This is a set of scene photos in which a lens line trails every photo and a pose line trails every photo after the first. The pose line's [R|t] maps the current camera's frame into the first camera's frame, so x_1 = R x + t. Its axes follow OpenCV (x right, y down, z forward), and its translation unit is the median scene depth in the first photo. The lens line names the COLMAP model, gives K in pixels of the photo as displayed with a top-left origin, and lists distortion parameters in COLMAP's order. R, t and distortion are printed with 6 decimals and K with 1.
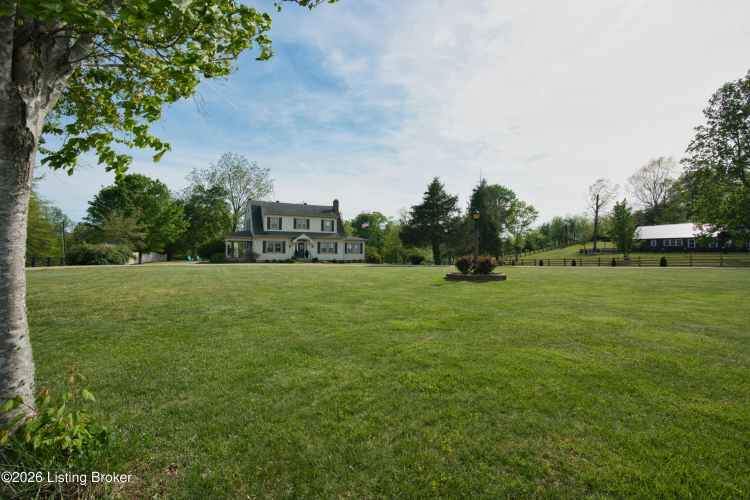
lens RADIAL K [[350.1, 0, 371.2], [0, 350.1, 252.6], [0, 0, 1]] dist [-0.060418, 0.024575]
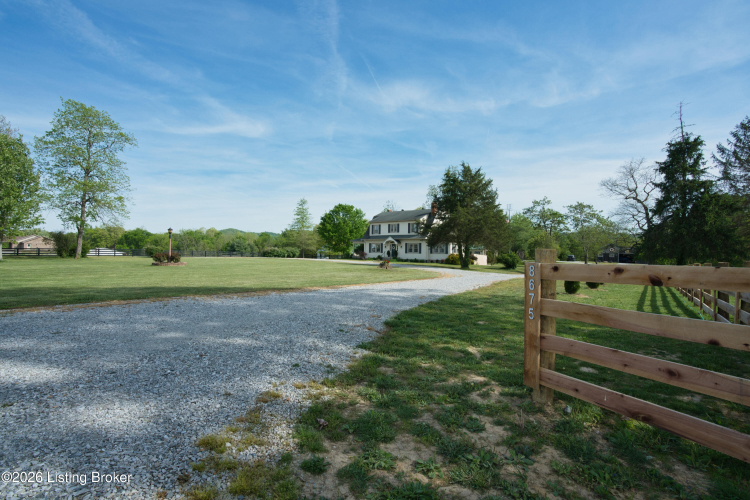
lens RADIAL K [[350.1, 0, 371.2], [0, 350.1, 252.6], [0, 0, 1]] dist [-0.060418, 0.024575]
pose [[0.386091, 0.005242, -0.922446, 0.852658], [-0.006544, 0.999974, 0.002943, -0.002147], [0.922437, 0.004901, 0.386116, 0.461989]]
